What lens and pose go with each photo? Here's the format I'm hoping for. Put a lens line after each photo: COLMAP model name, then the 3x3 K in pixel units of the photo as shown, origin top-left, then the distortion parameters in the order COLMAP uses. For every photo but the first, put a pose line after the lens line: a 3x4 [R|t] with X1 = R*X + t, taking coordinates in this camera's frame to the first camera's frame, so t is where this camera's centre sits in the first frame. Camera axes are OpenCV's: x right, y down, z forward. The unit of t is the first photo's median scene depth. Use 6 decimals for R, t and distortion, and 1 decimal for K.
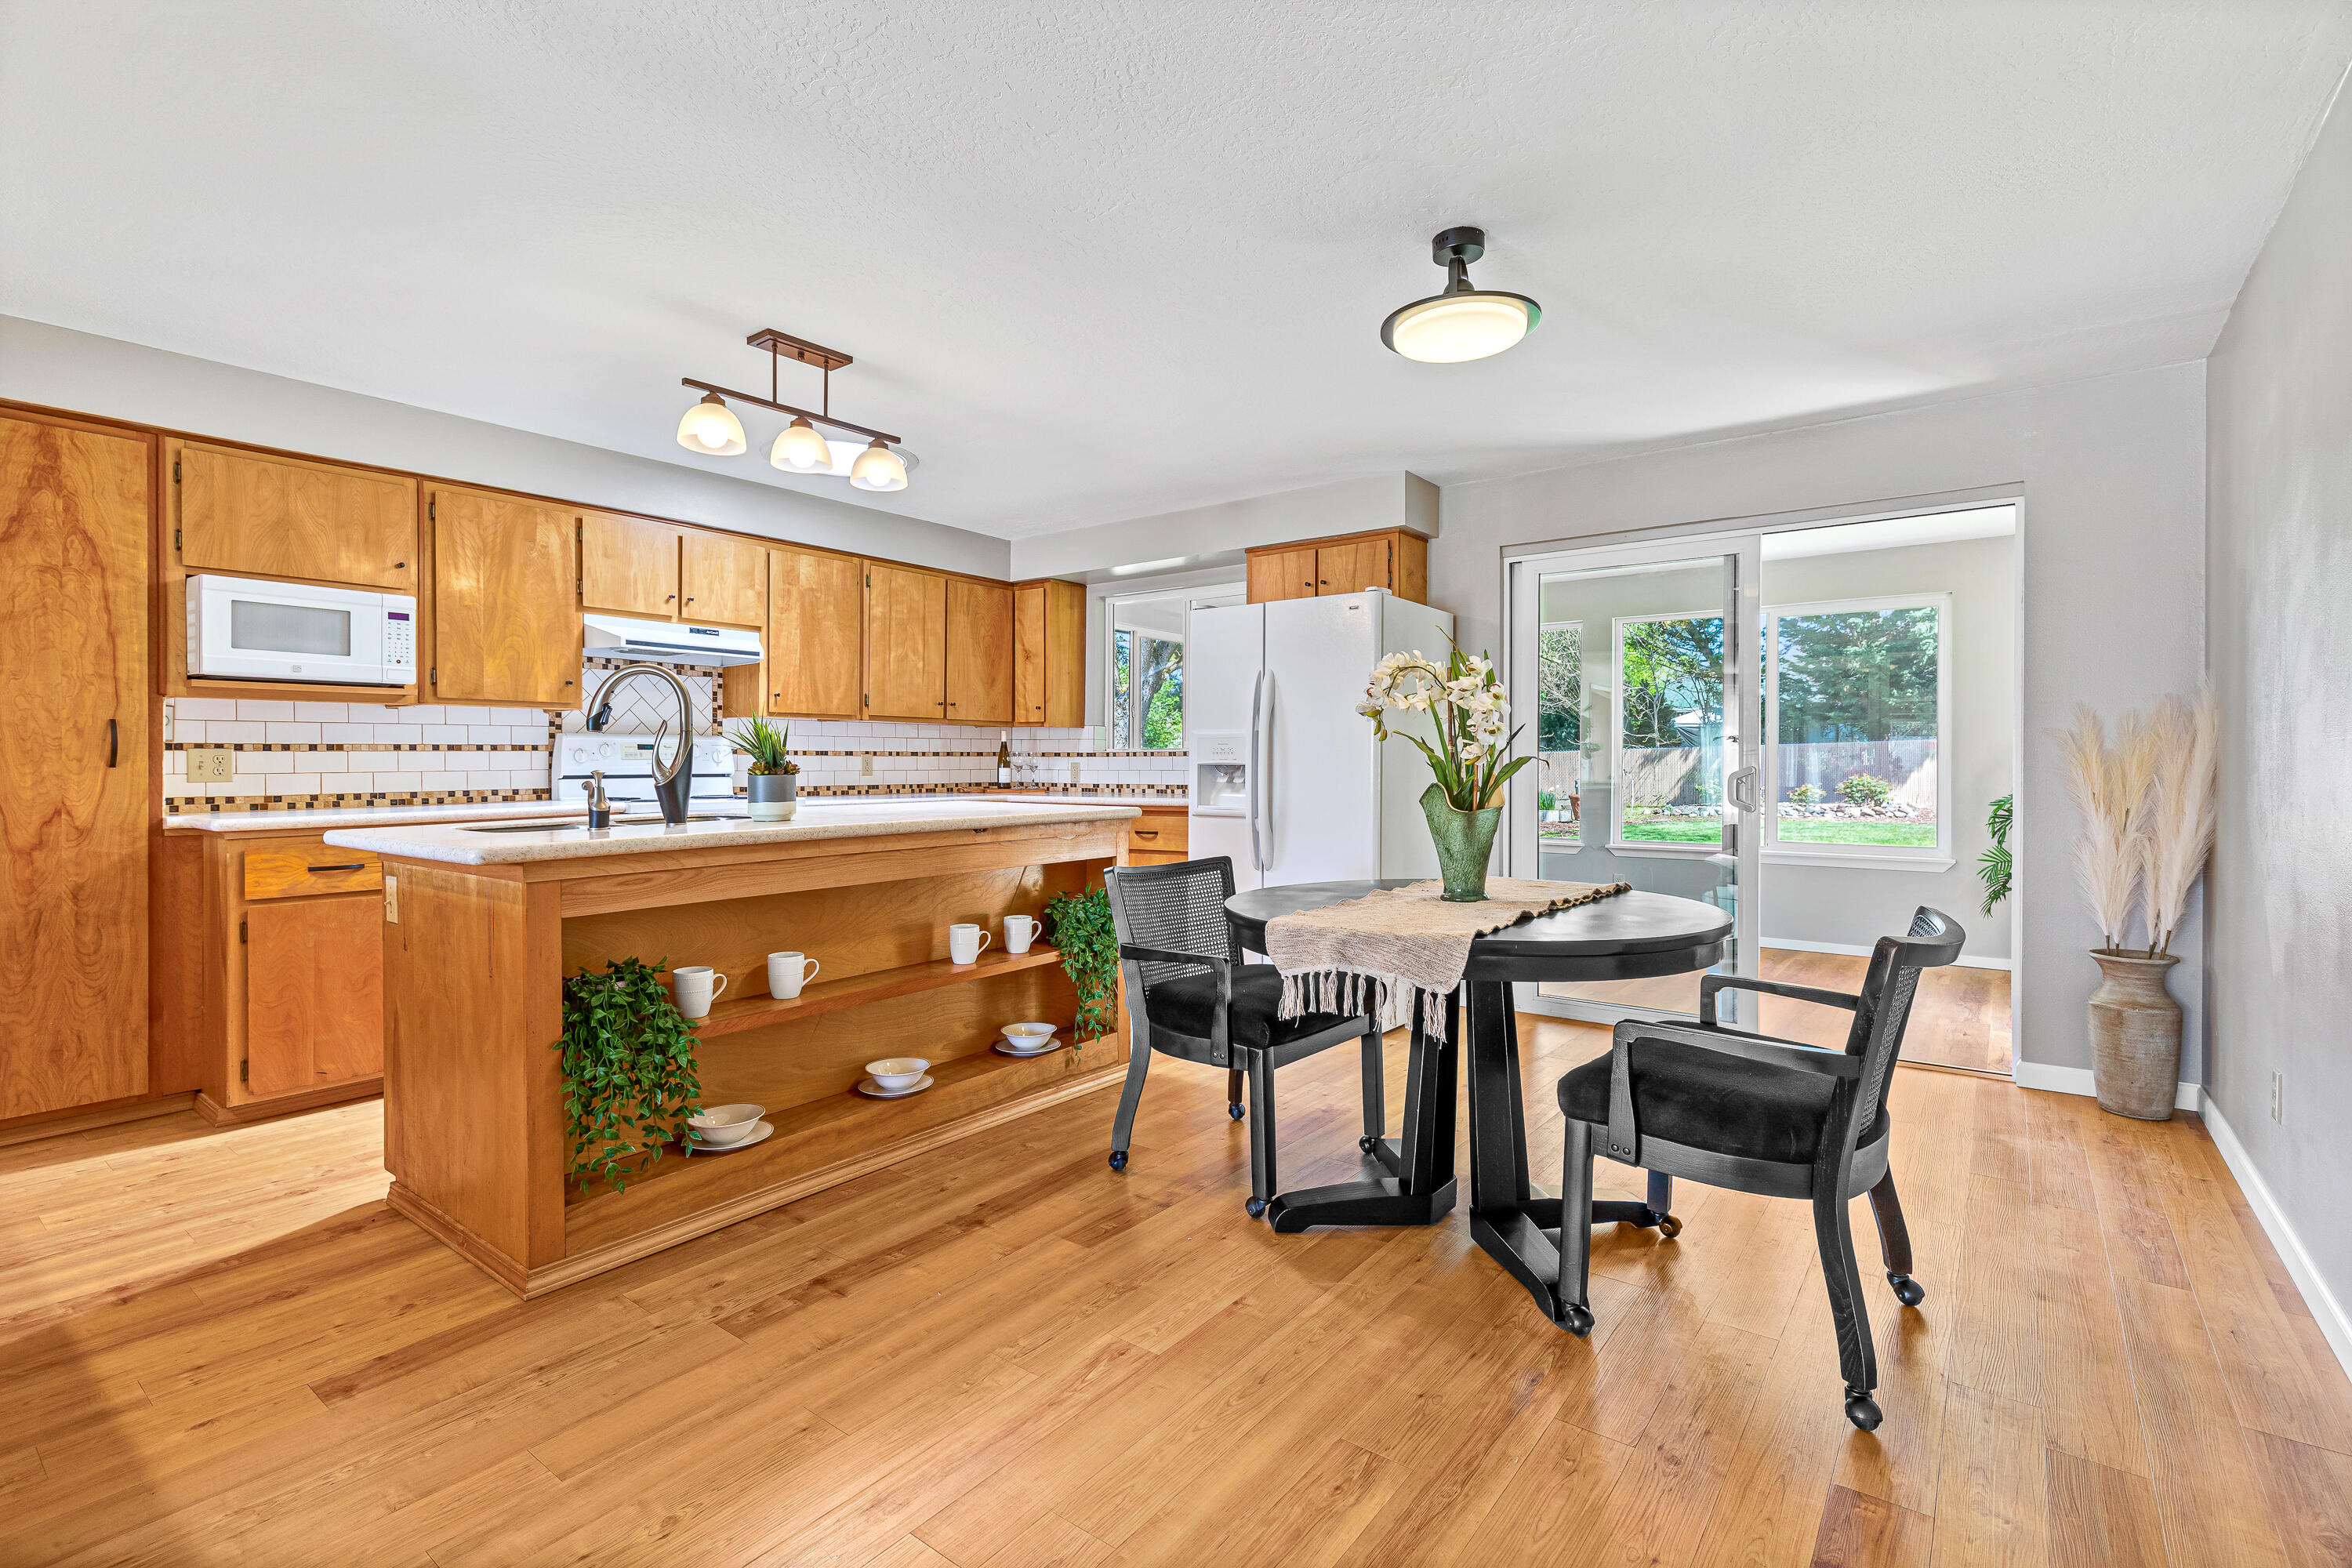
lens RADIAL K [[1066.2, 0, 1170.0], [0, 1066.2, 767.7], [0, 0, 1]] dist [0.015143, -0.003316]
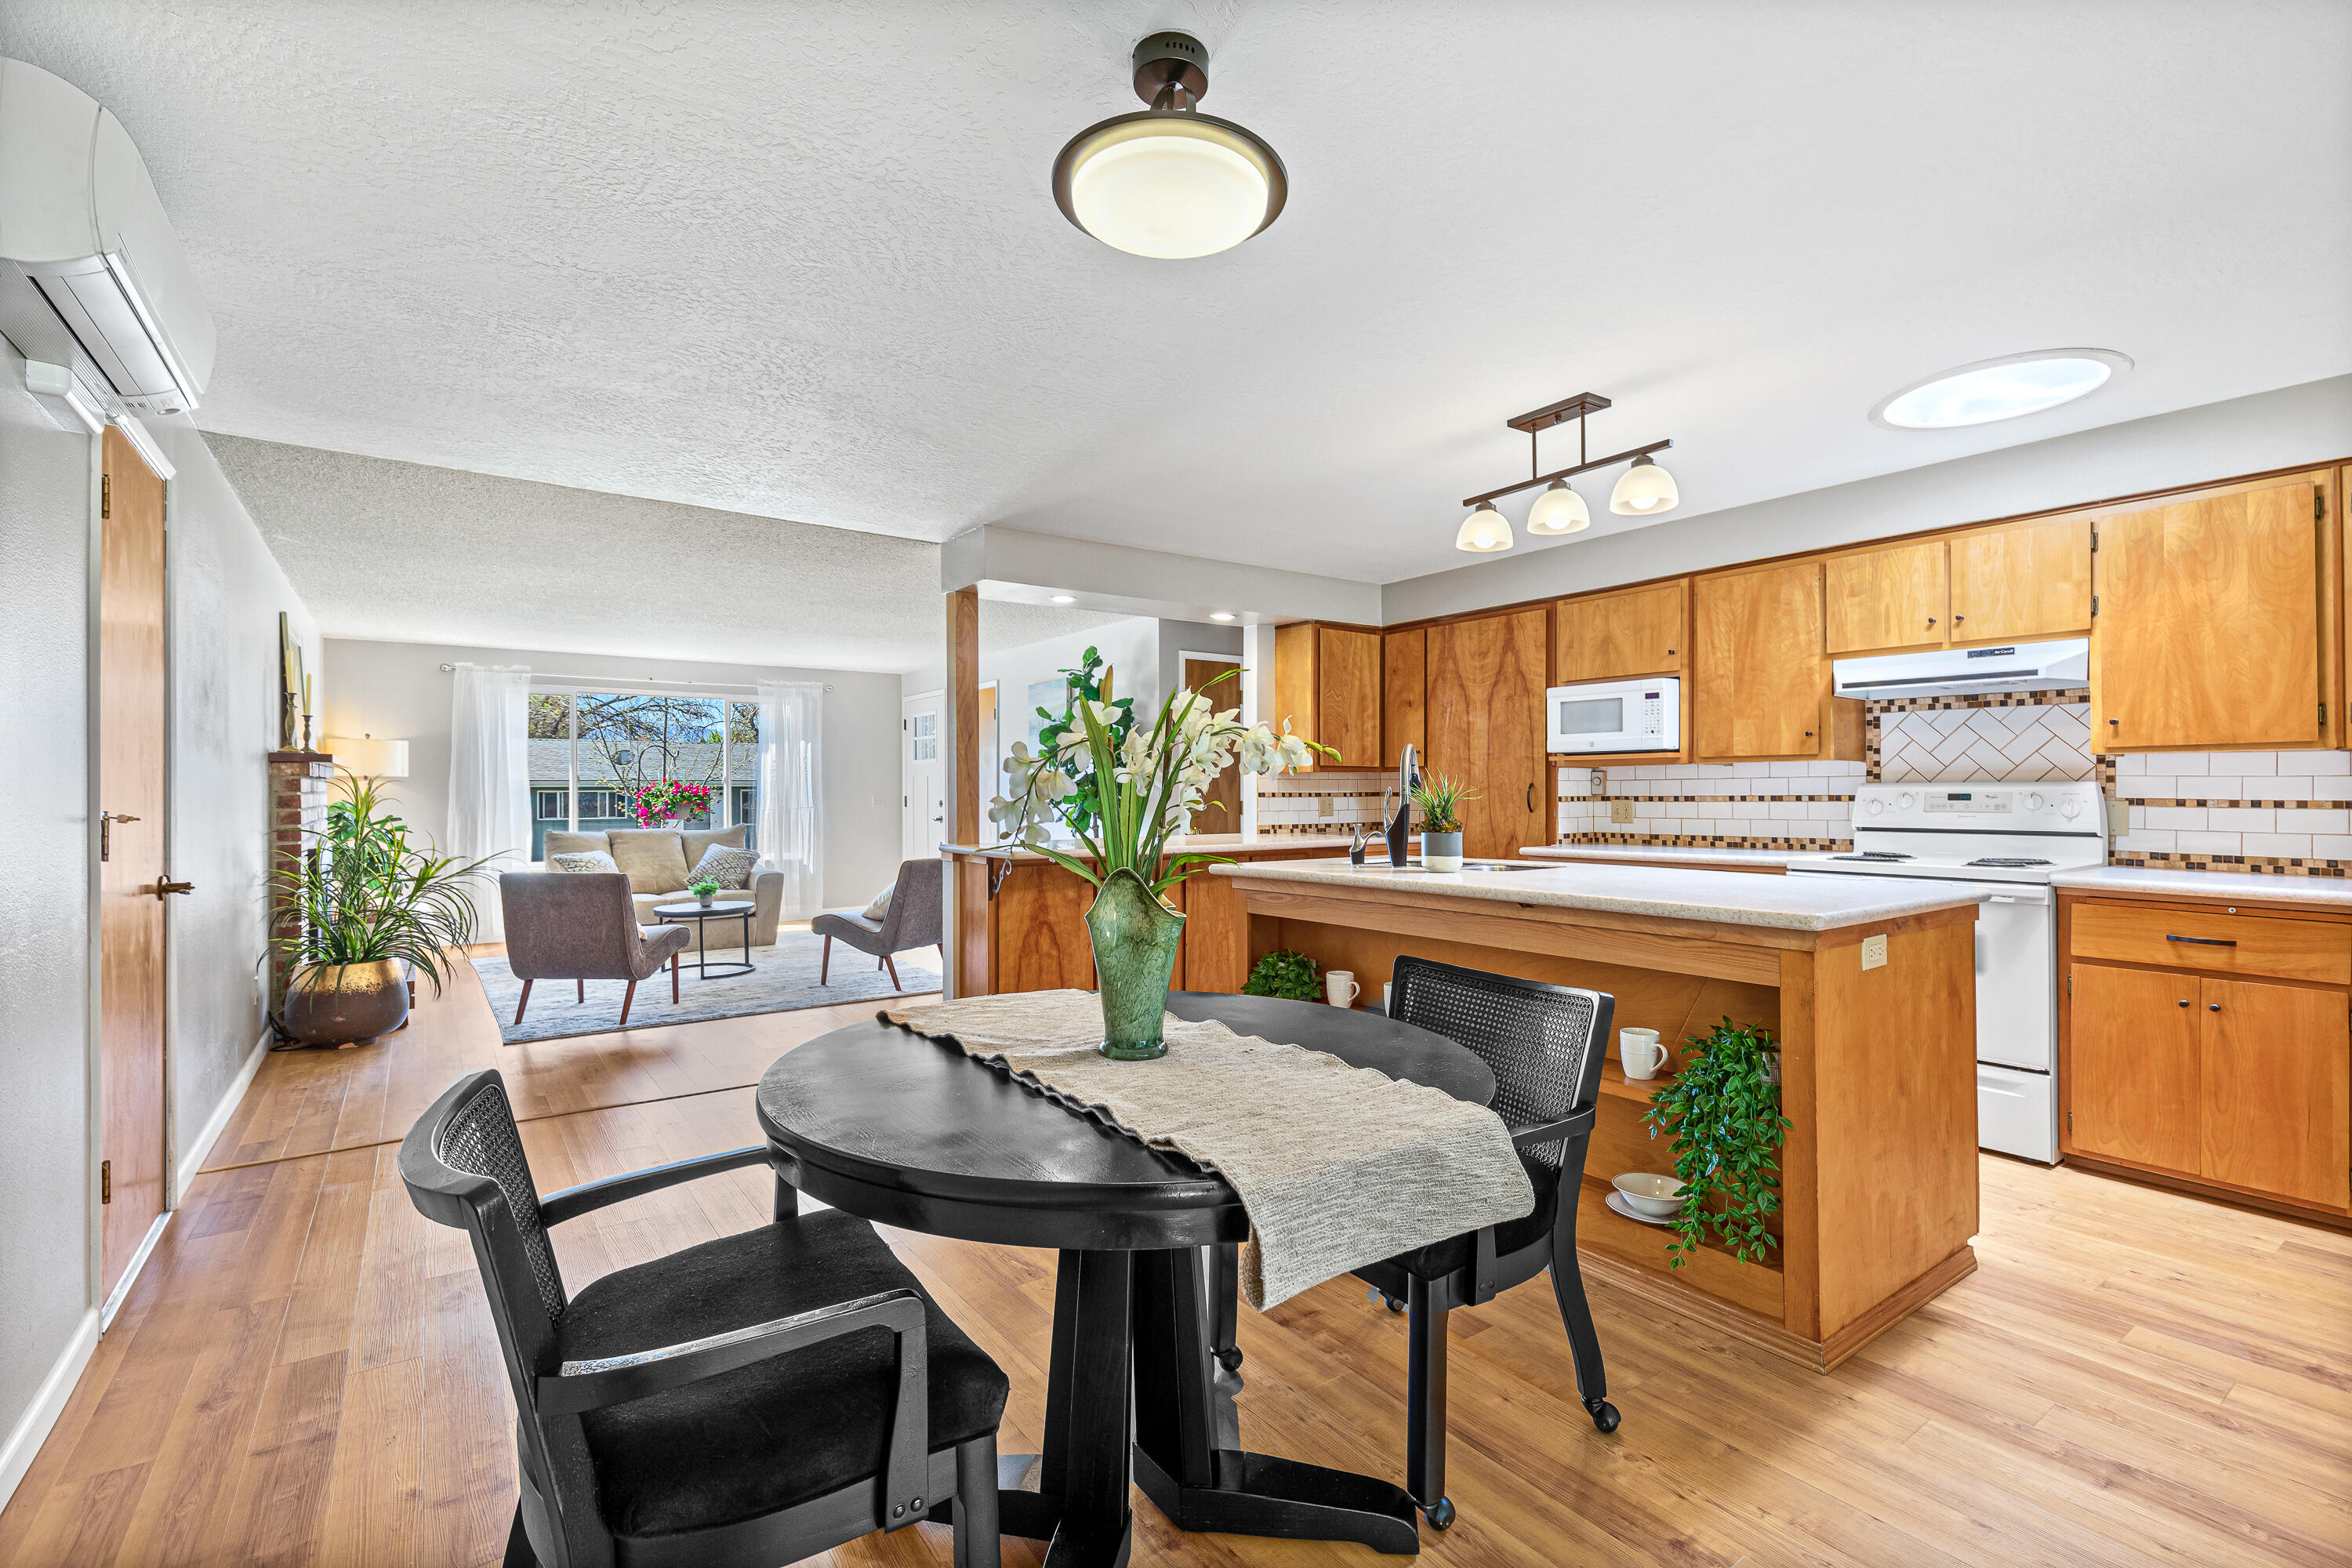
lens RADIAL K [[1066.2, 0, 1193.3], [0, 1066.2, 784.8], [0, 0, 1]] dist [0.015143, -0.003316]
pose [[-0.280332, -0.004757, -0.959891, 0.636541], [-0.004043, 0.999985, -0.003775, -0.029989], [0.959894, 0.002822, -0.280347, 0.840181]]
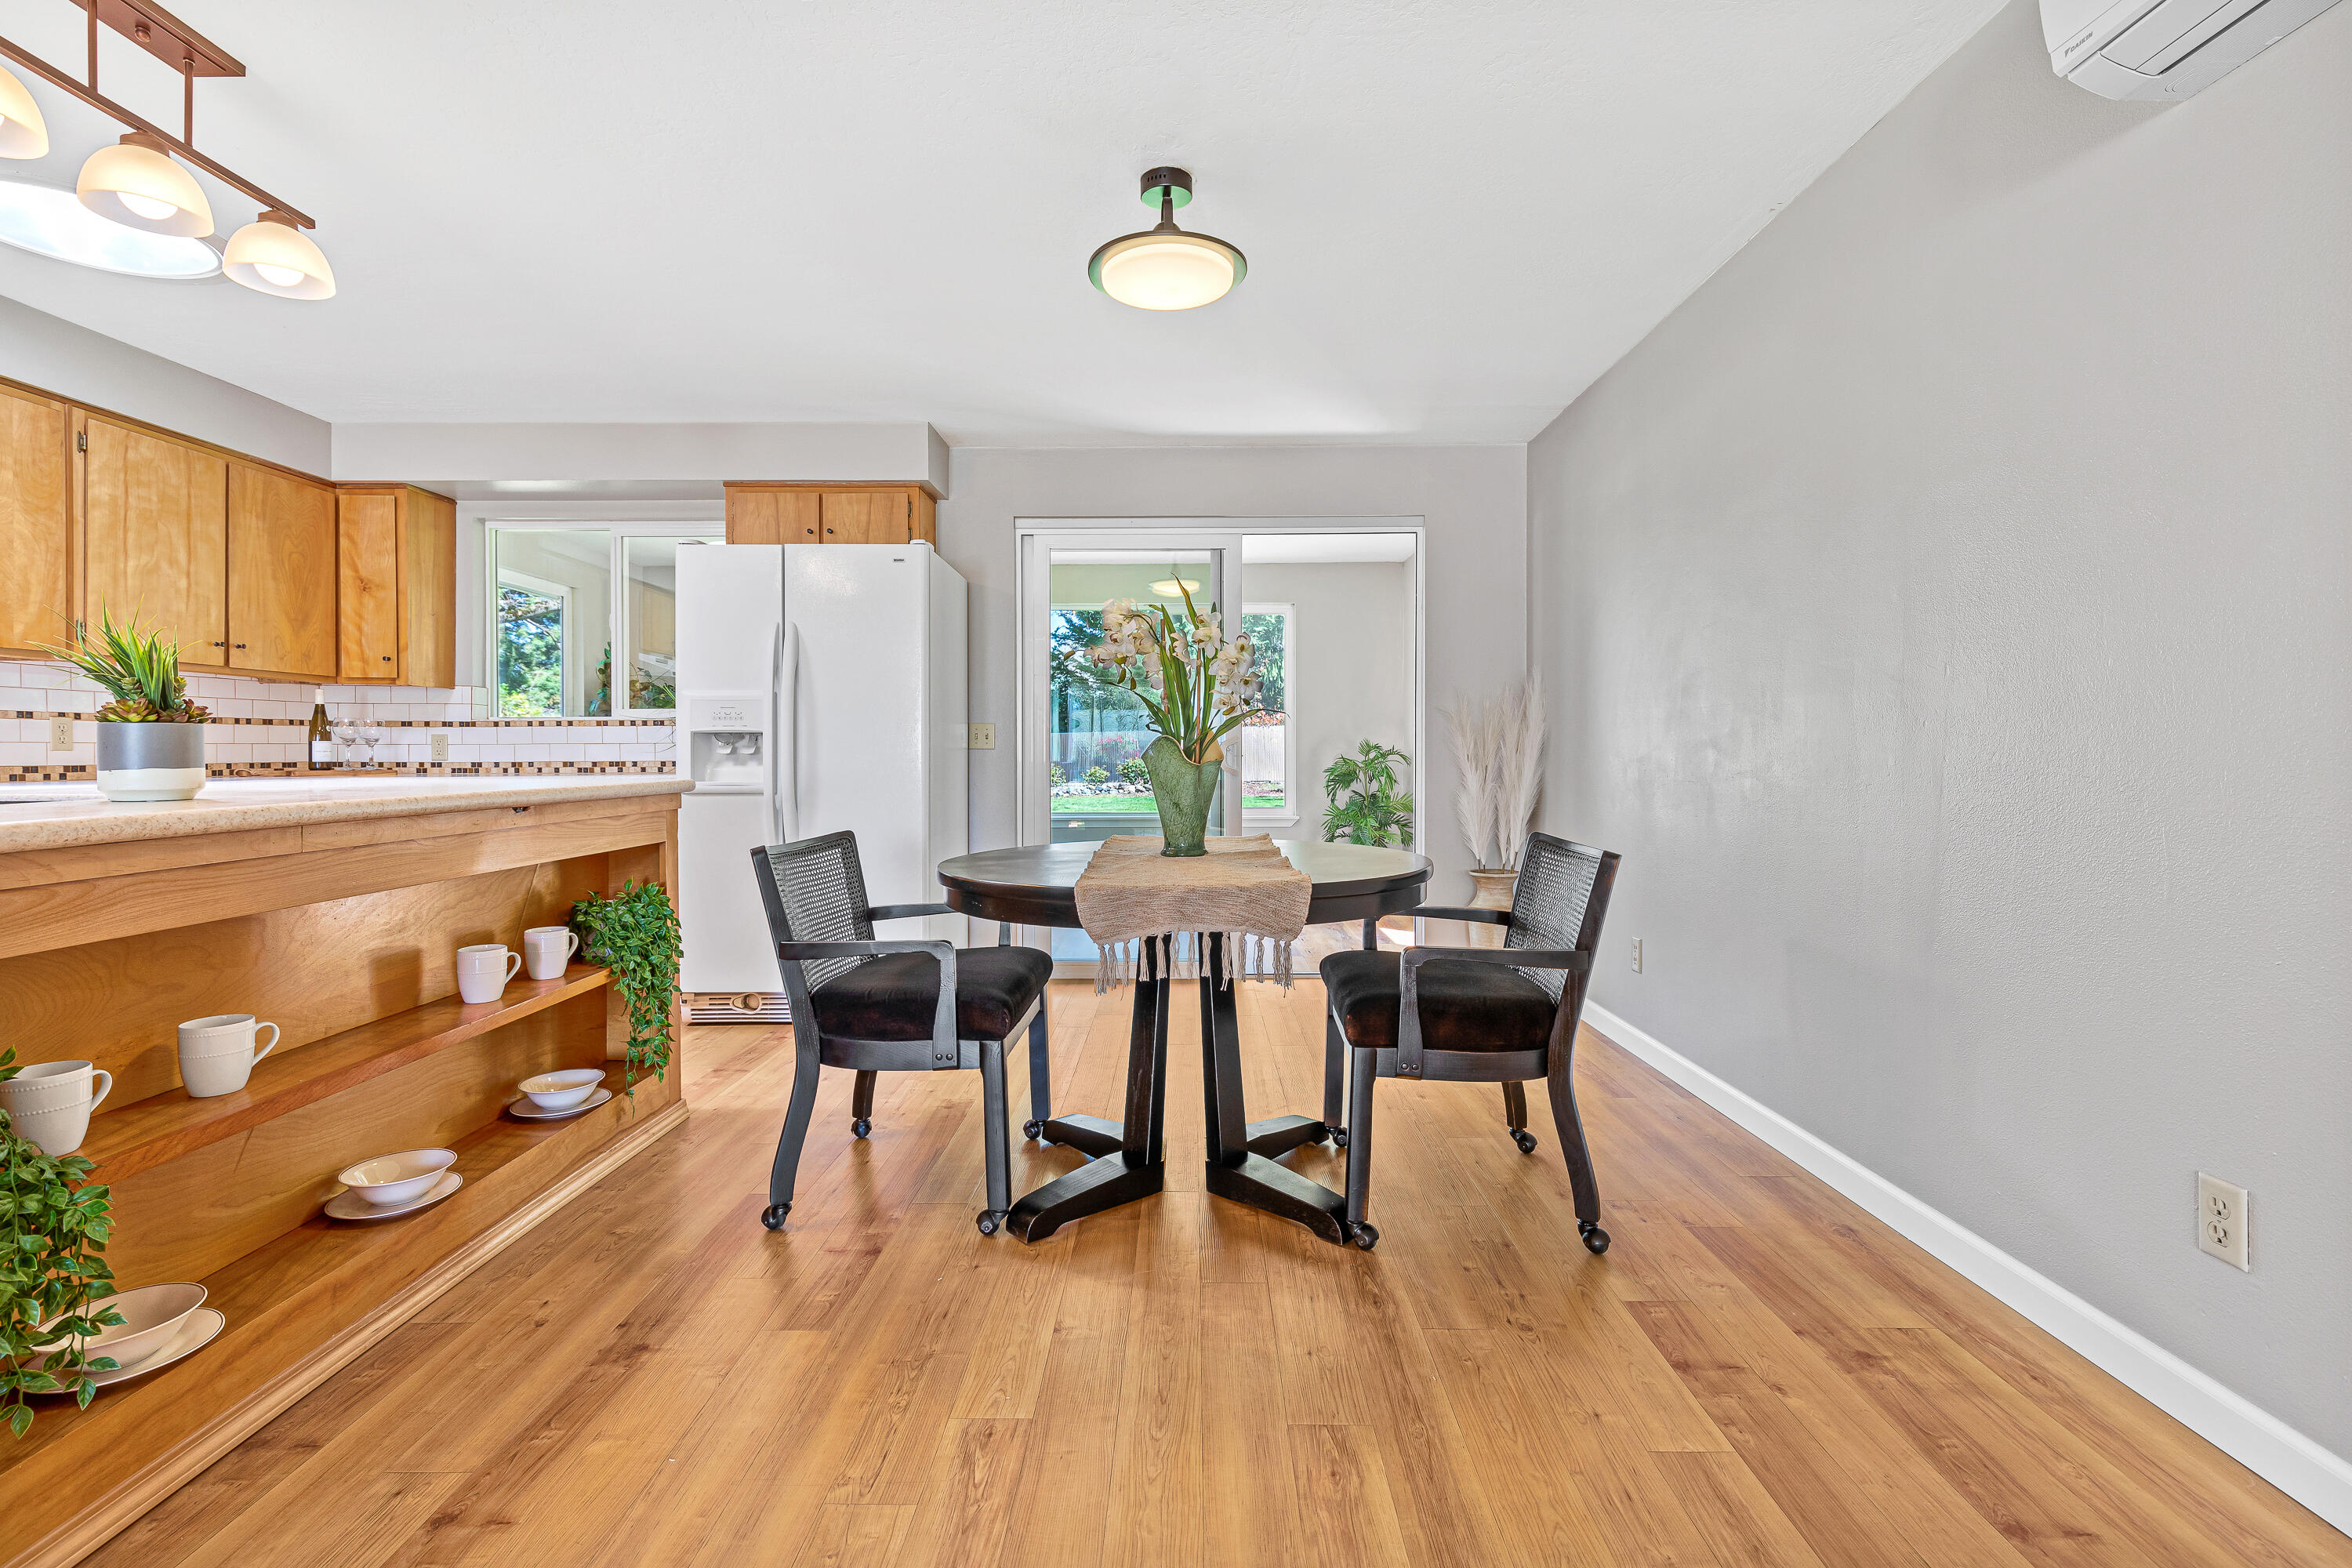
lens RADIAL K [[1066.2, 0, 1168.7], [0, 1066.2, 762.3], [0, 0, 1]] dist [0.015143, -0.003316]
pose [[0.802194, -0.008498, 0.597004, -0.219290], [0.005856, 0.999963, 0.006364, 0.022042], [-0.597035, -0.001609, 0.802213, 0.148982]]
